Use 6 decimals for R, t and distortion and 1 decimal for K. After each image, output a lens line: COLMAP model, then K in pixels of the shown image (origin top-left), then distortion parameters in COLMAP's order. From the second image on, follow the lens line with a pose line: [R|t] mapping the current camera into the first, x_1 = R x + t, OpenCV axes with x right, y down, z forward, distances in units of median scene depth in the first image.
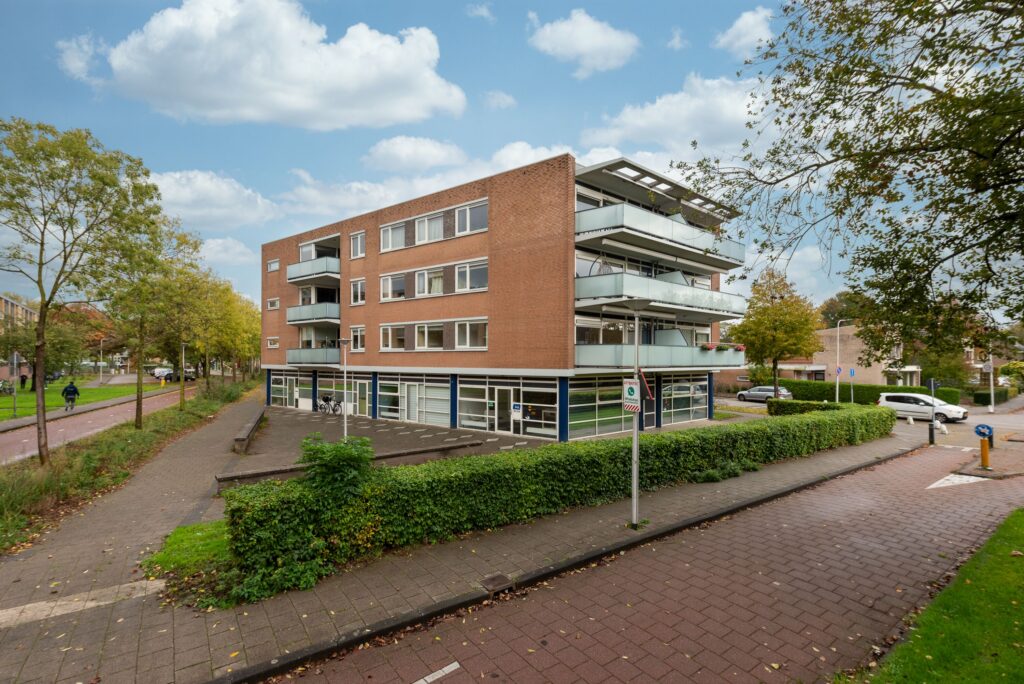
lens RADIAL K [[620.7, 0, 522.6], [0, 620.7, 342.8], [0, 0, 1]] dist [0.015986, 0.001450]
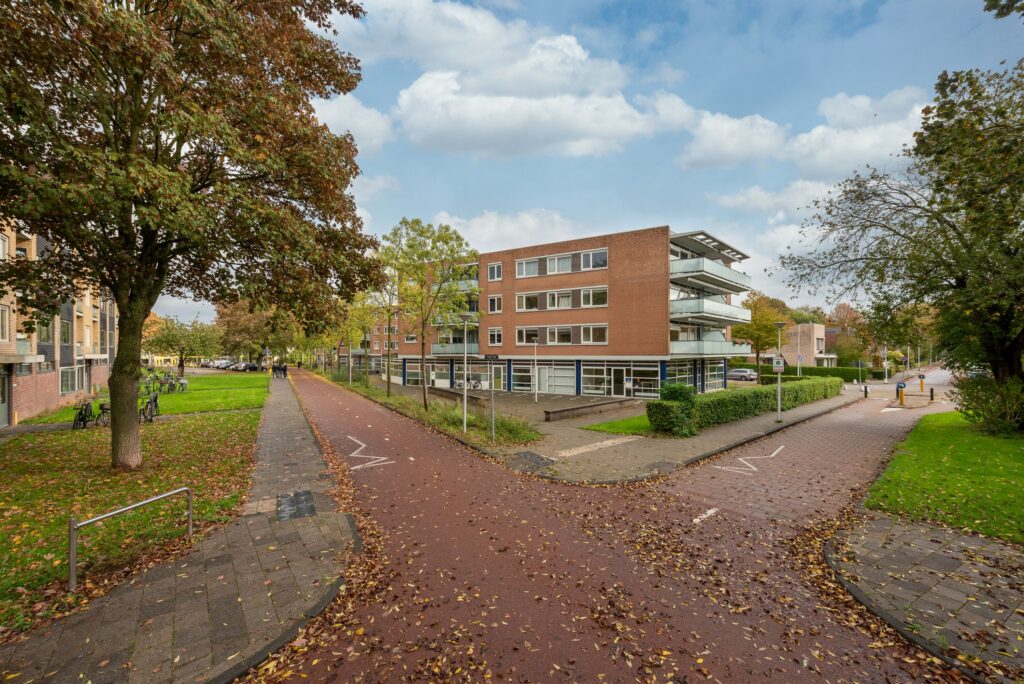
lens RADIAL K [[620.7, 0, 507.7], [0, 620.7, 340.8], [0, 0, 1]] dist [0.015986, 0.001450]
pose [[0.988797, -0.003247, 0.149233, -0.518848], [0.001811, 0.999951, 0.009759, -0.012741], [-0.149258, -0.009379, 0.988754, -0.502190]]
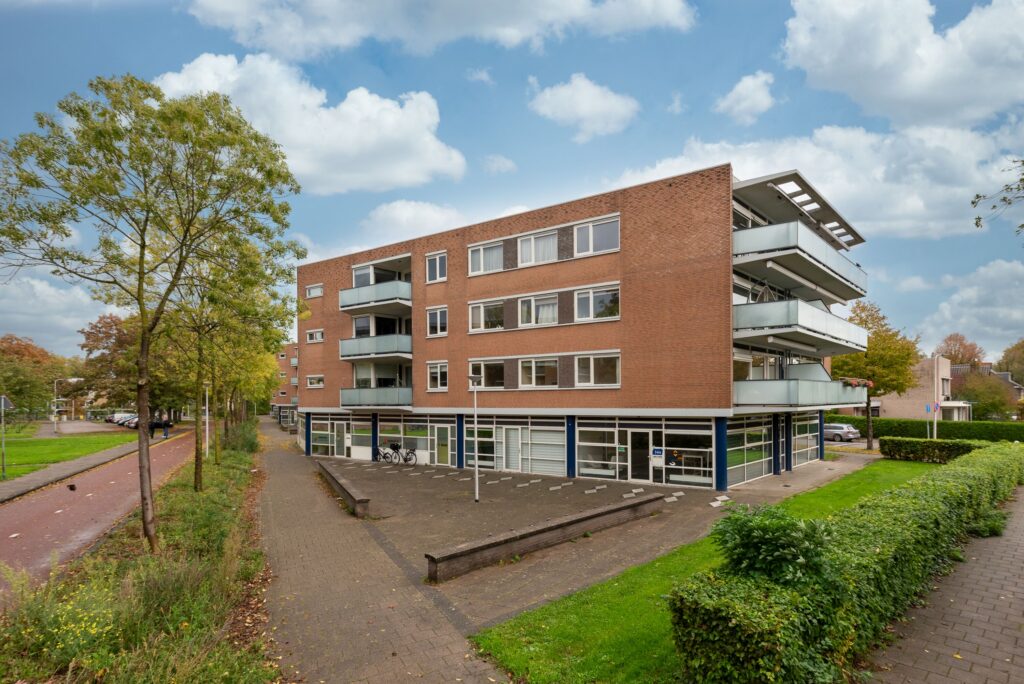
lens RADIAL K [[620.7, 0, 559.6], [0, 620.7, 389.4], [0, 0, 1]] dist [0.015986, 0.001450]
pose [[0.988966, -0.008550, 0.147896, -0.257673], [0.006712, 0.999894, 0.012923, 0.001965], [-0.147990, -0.011788, 0.988919, 0.139326]]
